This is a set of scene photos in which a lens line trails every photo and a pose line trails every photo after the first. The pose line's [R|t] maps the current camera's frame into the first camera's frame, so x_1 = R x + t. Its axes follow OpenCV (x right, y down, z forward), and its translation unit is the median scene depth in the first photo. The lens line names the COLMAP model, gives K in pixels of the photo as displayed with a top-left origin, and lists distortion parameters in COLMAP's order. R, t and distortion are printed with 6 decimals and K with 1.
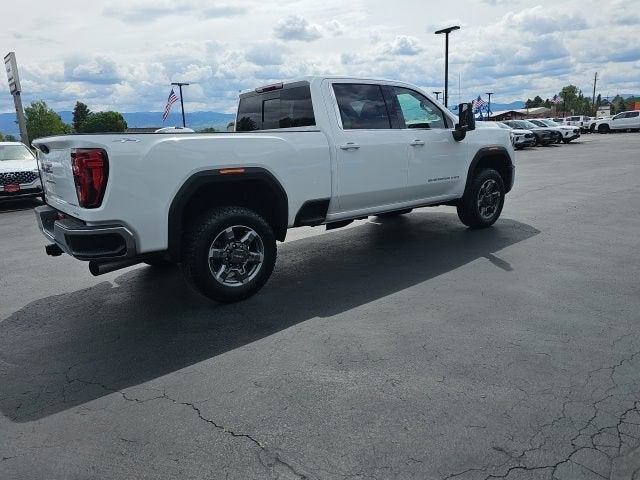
lens RADIAL K [[445.3, 0, 312.1], [0, 445.3, 235.6], [0, 0, 1]] dist [0.064751, -0.056437]
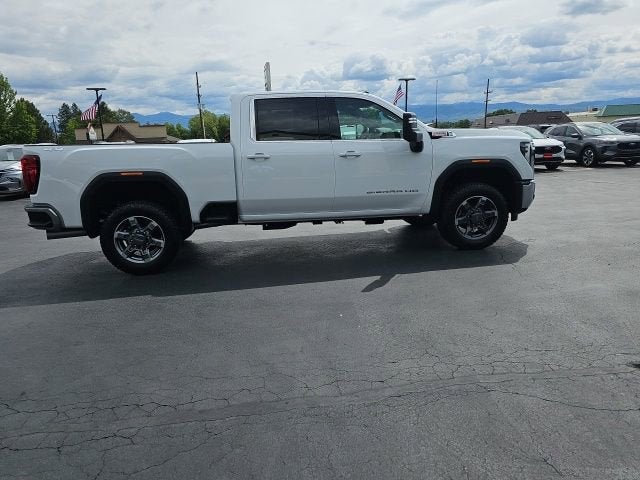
lens RADIAL K [[445.1, 0, 313.0], [0, 445.1, 240.8], [0, 0, 1]] dist [0.060253, -0.049234]
pose [[0.855440, 0.127522, -0.501957, 0.625200], [-0.113564, 0.991811, 0.058433, -0.057569], [0.505298, 0.007018, 0.862916, 0.090505]]
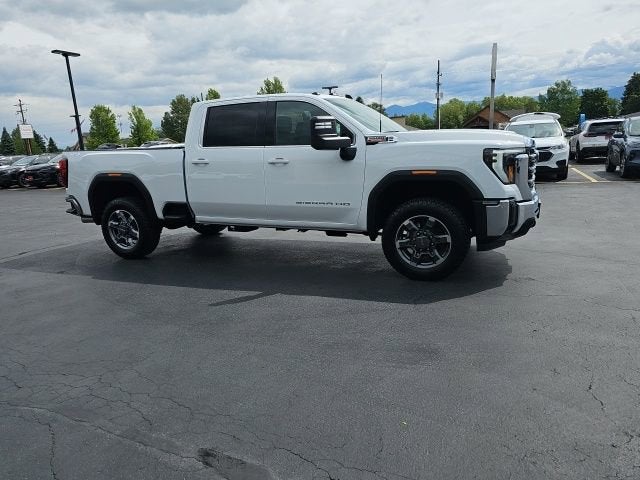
lens RADIAL K [[445.1, 0, 310.8], [0, 445.1, 240.8], [0, 0, 1]] dist [0.060253, -0.049234]
pose [[0.461694, 0.215786, -0.860393, 1.015462], [-0.162554, 0.974116, 0.157080, -0.182934], [0.872018, 0.067338, 0.484820, 0.554692]]
